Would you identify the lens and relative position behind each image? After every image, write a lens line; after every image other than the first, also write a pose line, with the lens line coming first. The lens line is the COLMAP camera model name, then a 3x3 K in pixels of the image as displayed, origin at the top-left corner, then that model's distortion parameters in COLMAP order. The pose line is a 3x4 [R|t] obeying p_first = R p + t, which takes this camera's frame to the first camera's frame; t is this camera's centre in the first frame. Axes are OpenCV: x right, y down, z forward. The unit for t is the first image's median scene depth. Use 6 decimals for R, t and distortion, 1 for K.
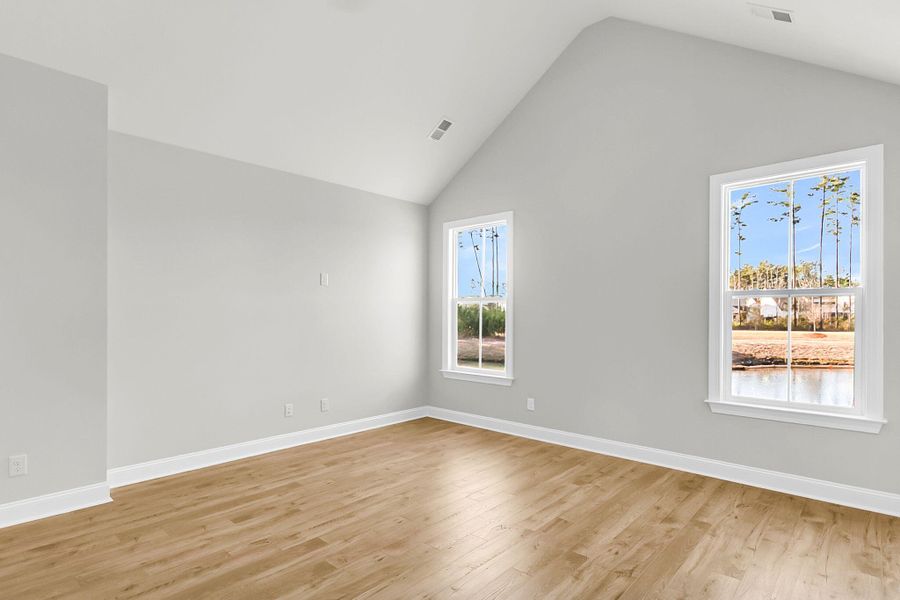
lens RADIAL K [[463.9, 0, 448.6], [0, 463.9, 311.6], [0, 0, 1]] dist [-0.001034, -0.000339]
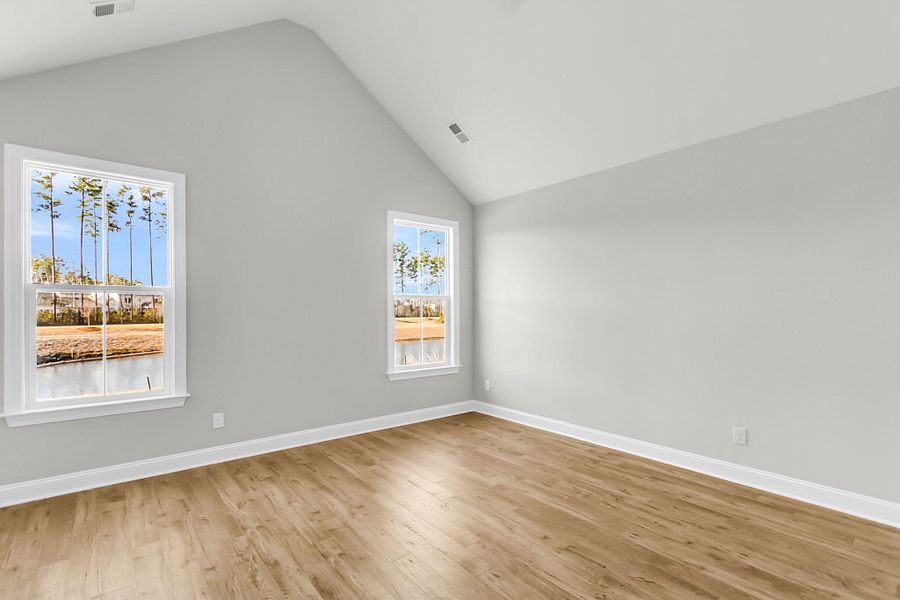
lens RADIAL K [[427.8, 0, 440.7], [0, 427.8, 313.8], [0, 0, 1]] dist [-0.001769, 0.001714]
pose [[0.145389, -0.010745, 0.989316, -0.466932], [-0.006480, 0.999909, 0.011813, -0.001320], [-0.989353, -0.008128, 0.145306, 0.457520]]
